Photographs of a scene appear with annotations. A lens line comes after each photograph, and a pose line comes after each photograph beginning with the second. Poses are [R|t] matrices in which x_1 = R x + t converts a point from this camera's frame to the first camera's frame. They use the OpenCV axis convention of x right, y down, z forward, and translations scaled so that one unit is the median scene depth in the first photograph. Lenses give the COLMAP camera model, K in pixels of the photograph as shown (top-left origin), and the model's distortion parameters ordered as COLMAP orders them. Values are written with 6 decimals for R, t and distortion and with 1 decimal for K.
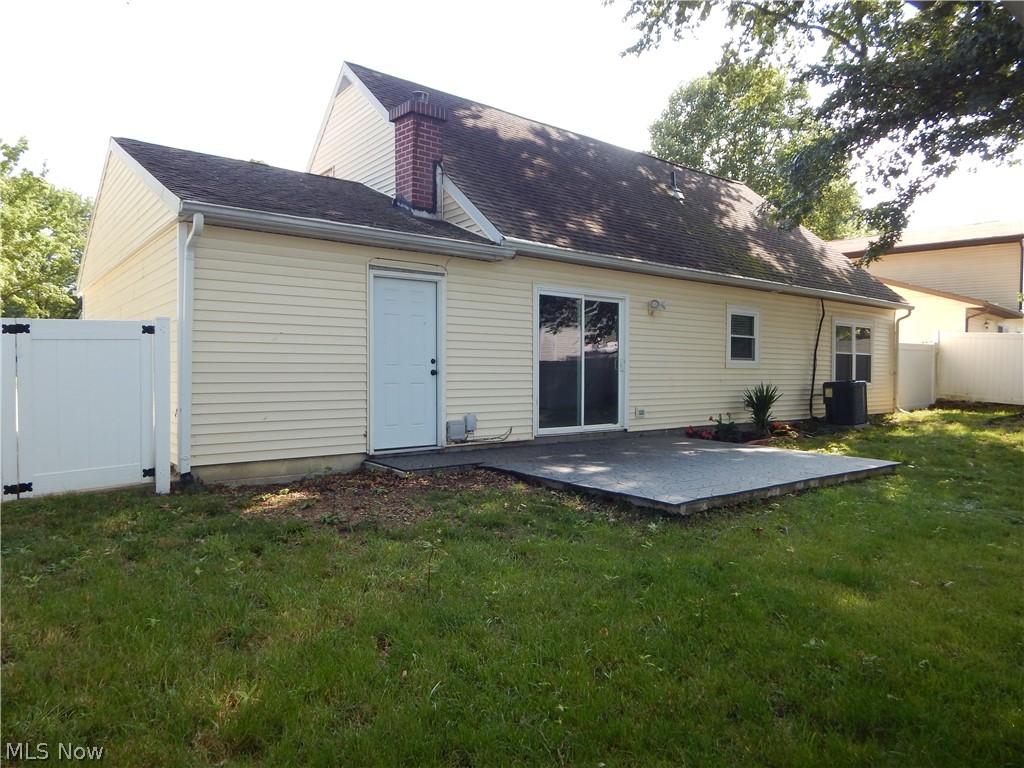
lens RADIAL K [[665.0, 0, 512.0], [0, 665.0, 384.0], [0, 0, 1]] dist [-0.000286, 0.000606]
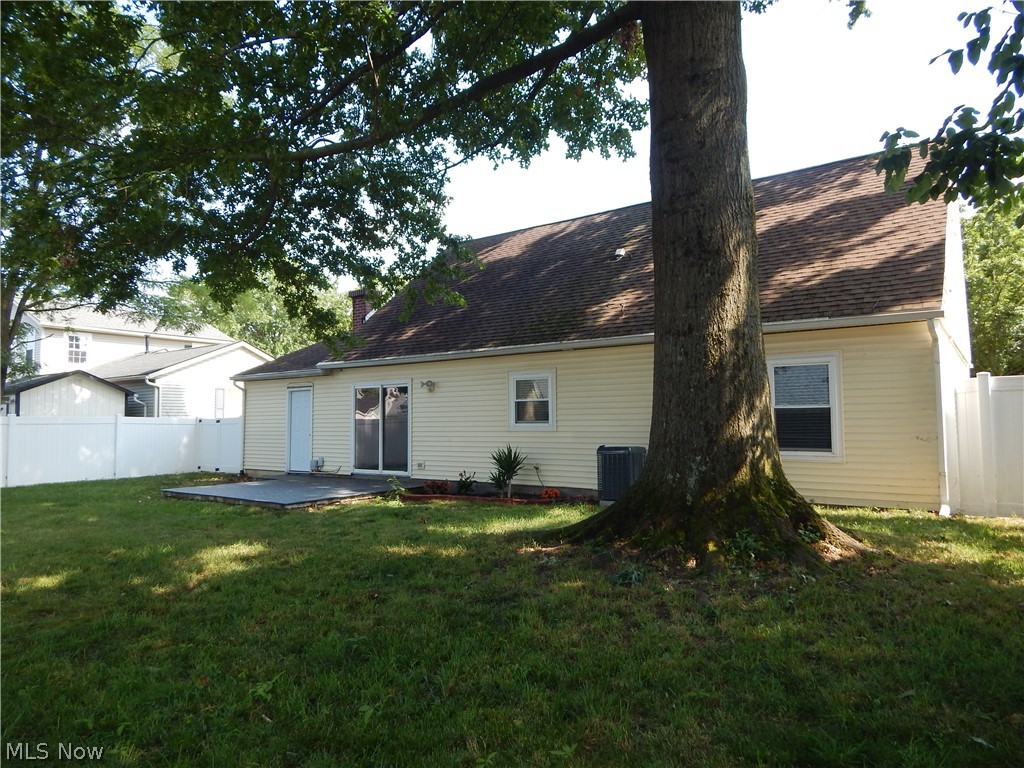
lens RADIAL K [[665.0, 0, 512.0], [0, 665.0, 384.0], [0, 0, 1]] dist [-0.000286, 0.000606]
pose [[0.270838, -0.066102, -0.960353, 1.694076], [-0.010556, 0.997376, -0.071628, -0.028624], [0.962567, 0.029537, 0.269430, 0.886431]]
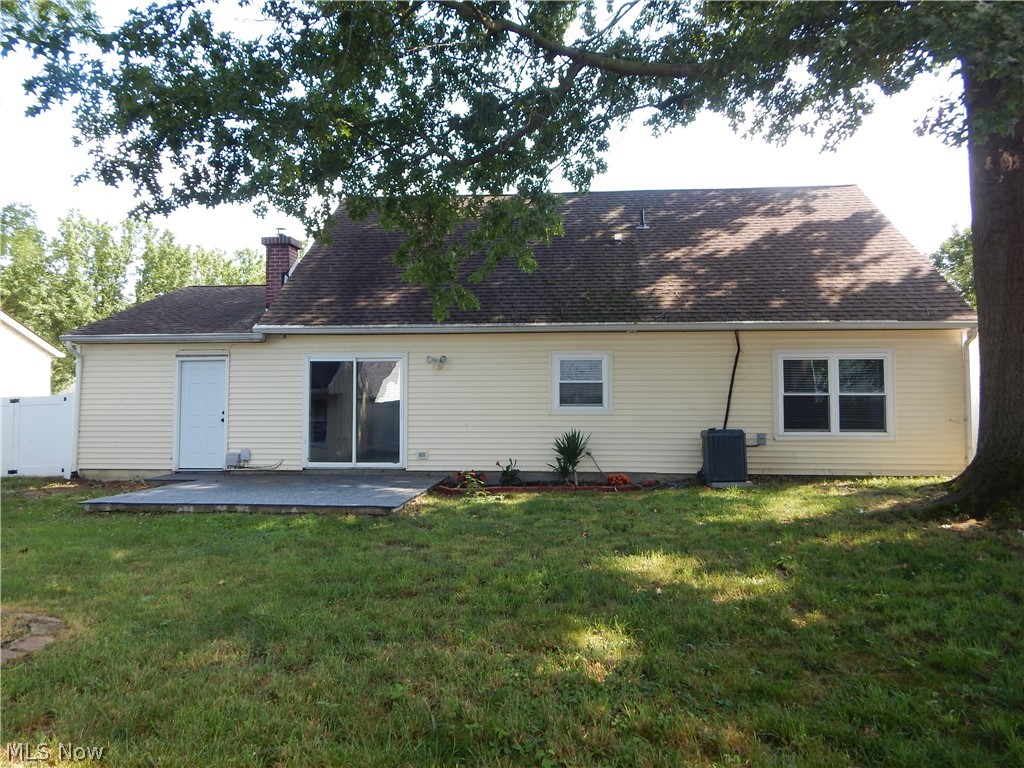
lens RADIAL K [[602.5, 0, 512.0], [0, 602.5, 384.0], [0, 0, 1]] dist [-0.002028, 0.000265]
pose [[0.737848, -0.029432, -0.674325, 1.105571], [-0.008037, 0.998595, -0.052379, -0.028004], [0.674919, 0.044068, 0.736575, 0.367596]]
